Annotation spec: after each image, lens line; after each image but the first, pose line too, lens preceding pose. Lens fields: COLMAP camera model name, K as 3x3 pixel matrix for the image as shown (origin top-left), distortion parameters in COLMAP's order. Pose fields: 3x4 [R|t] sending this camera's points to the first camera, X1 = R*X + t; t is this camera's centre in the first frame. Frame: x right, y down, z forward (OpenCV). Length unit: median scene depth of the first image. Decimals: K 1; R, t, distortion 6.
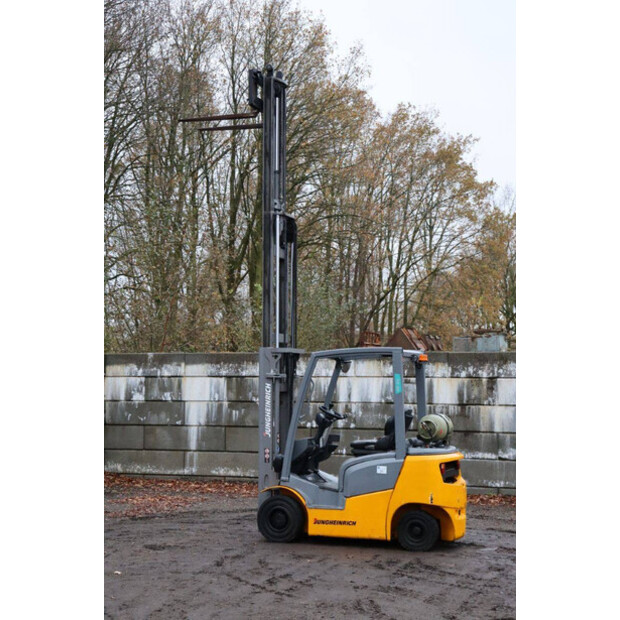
lens RADIAL K [[1217.2, 0, 310.0], [0, 1217.2, 310.0], [0, 0, 1]] dist [0.285082, 0.100133]
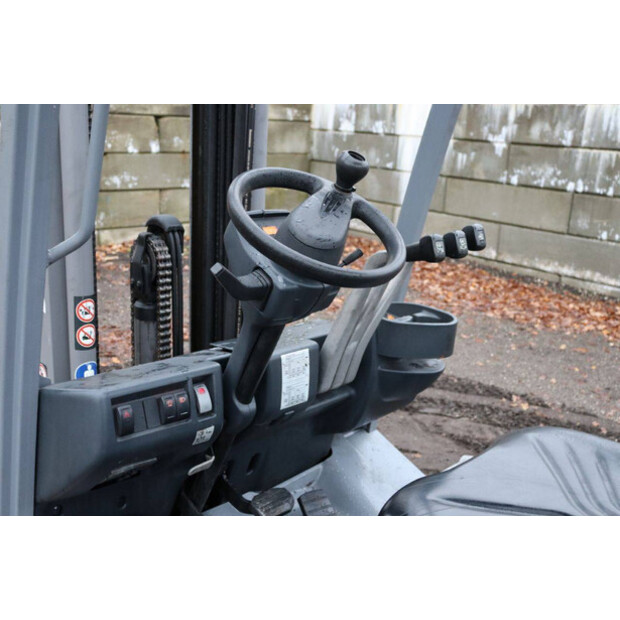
lens RADIAL K [[686.2, 0, 310.0], [0, 686.2, 310.0], [0, 0, 1]] dist [-0.013574, 0.039762]
pose [[0.893200, 0.160205, -0.420152, 0.037746], [-0.019914, 0.947556, 0.318970, 0.049996], [0.449218, -0.276537, 0.849547, 0.682158]]
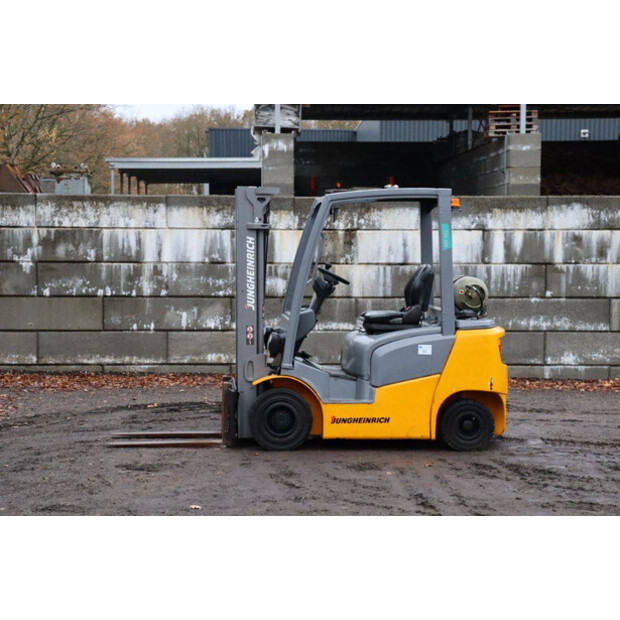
lens RADIAL K [[1439.0, 0, 317.4], [0, 1439.0, 310.0], [0, 0, 1]] dist [0.402771, 0.424608]
pose [[0.912809, -0.020830, 0.407855, -0.256703], [-0.023873, 0.994269, 0.104208, 0.009935], [-0.407688, -0.104859, 0.907080, 0.151593]]
